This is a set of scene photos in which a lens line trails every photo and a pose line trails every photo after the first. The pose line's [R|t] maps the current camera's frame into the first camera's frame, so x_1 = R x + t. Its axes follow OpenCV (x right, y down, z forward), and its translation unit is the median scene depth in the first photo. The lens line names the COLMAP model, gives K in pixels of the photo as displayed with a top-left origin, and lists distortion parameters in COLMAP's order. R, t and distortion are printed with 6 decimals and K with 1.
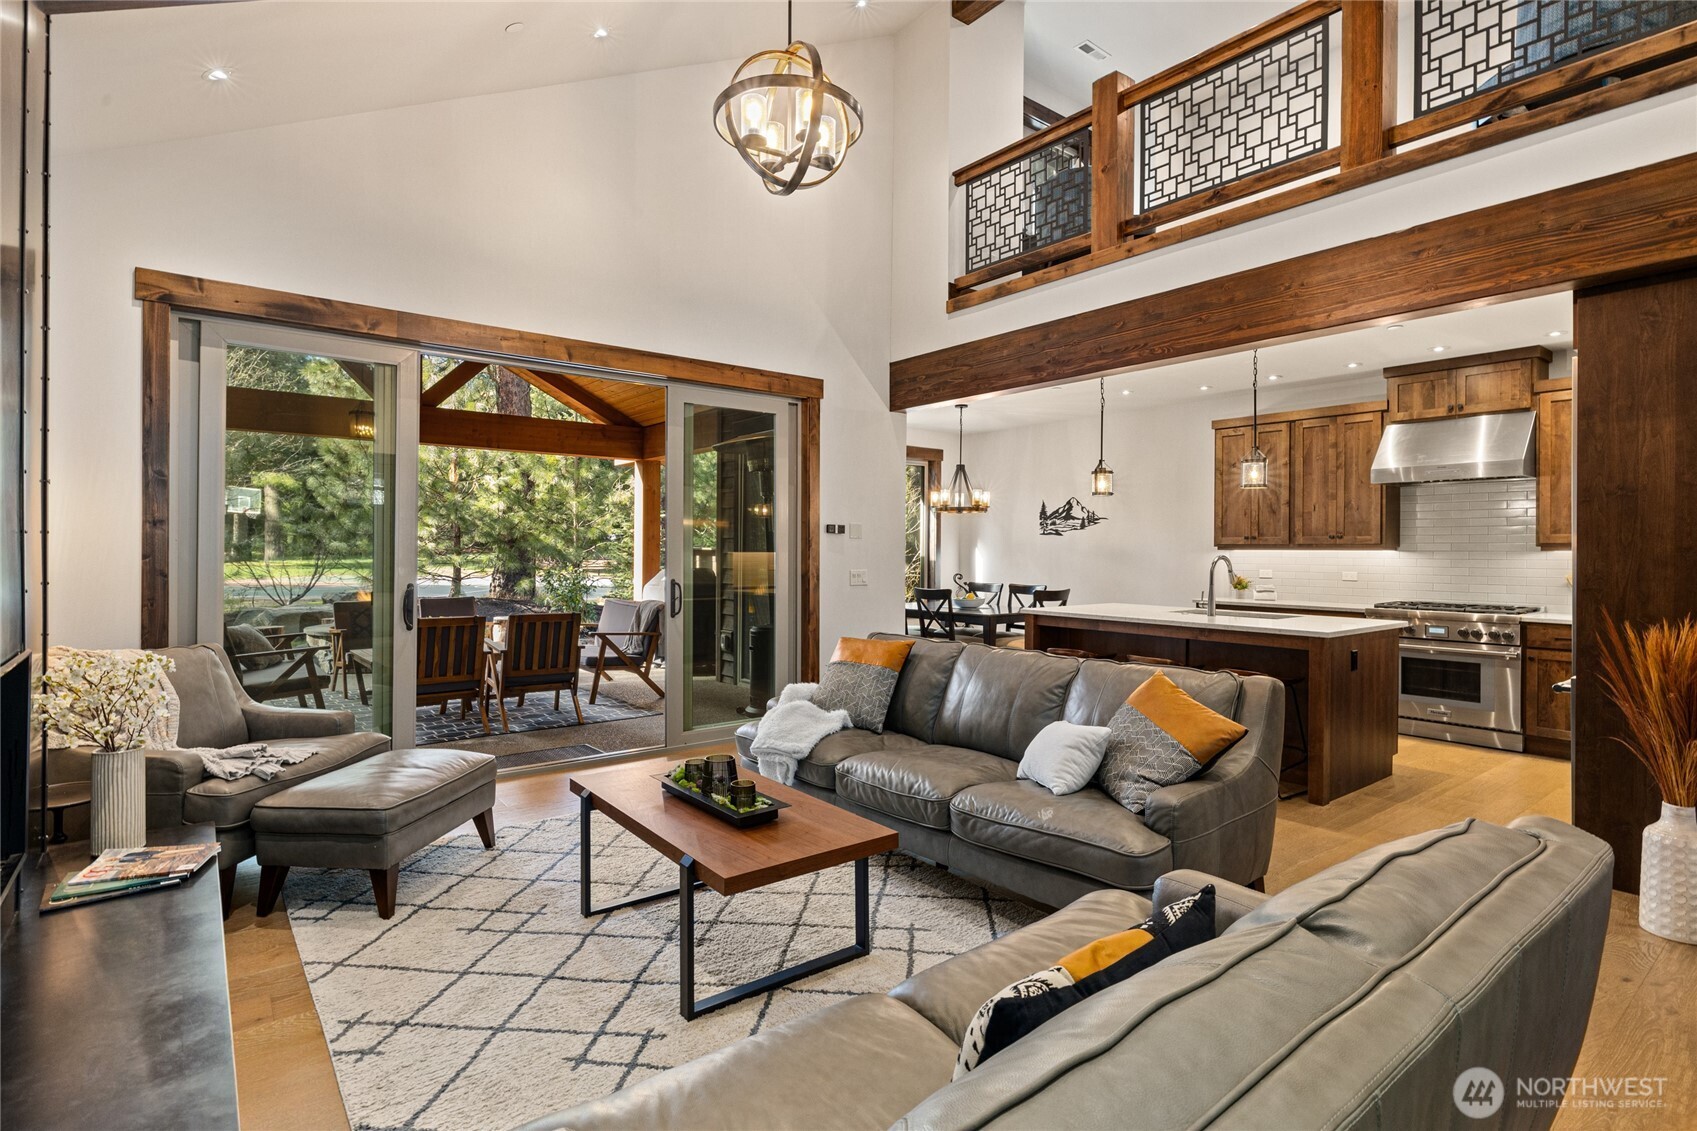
lens RADIAL K [[833.7, 0, 850.1], [0, 833.7, 553.3], [0, 0, 1]] dist [-0.002198, 0.000646]
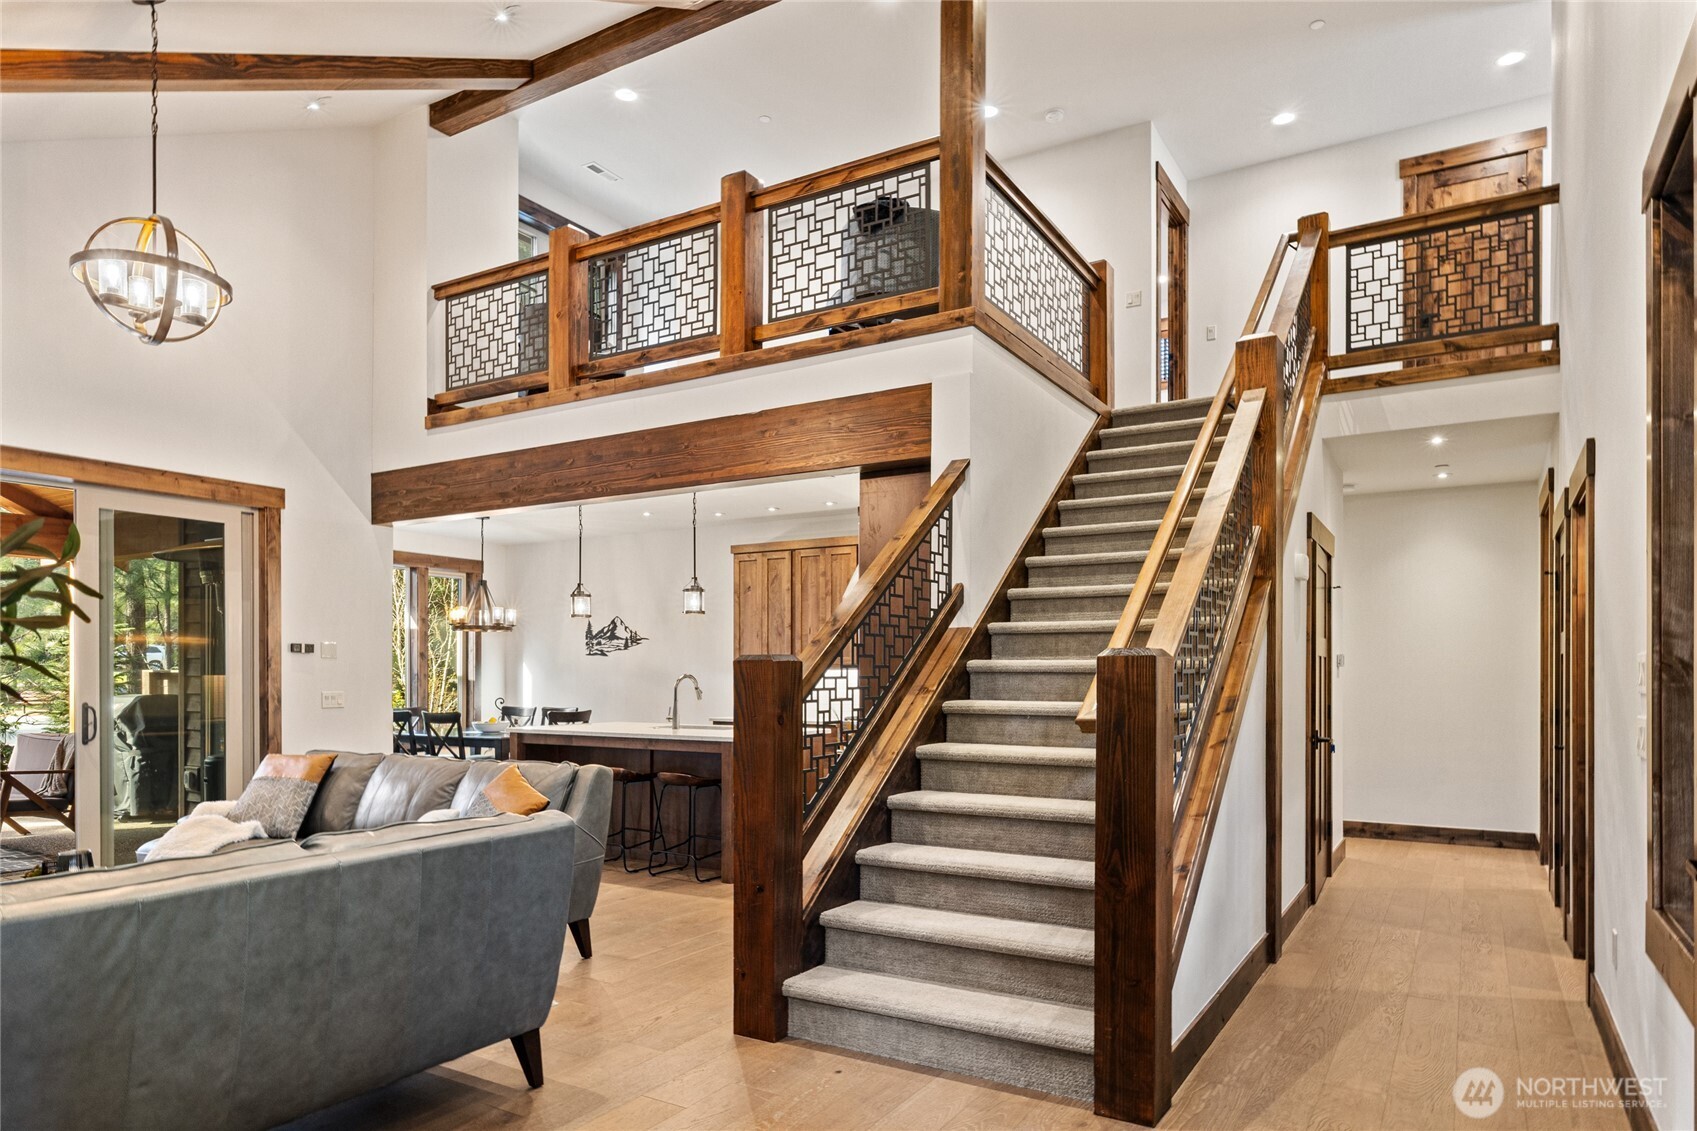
lens RADIAL K [[1025.8, 0, 861.3], [0, 1025.8, 683.0], [0, 0, 1]] dist [0.003078, -0.004033]
pose [[0.932979, -0.007920, 0.359844, 0.167258], [0.006622, 0.999966, 0.004840, 0.009325], [-0.359870, -0.002132, 0.933000, -0.333612]]
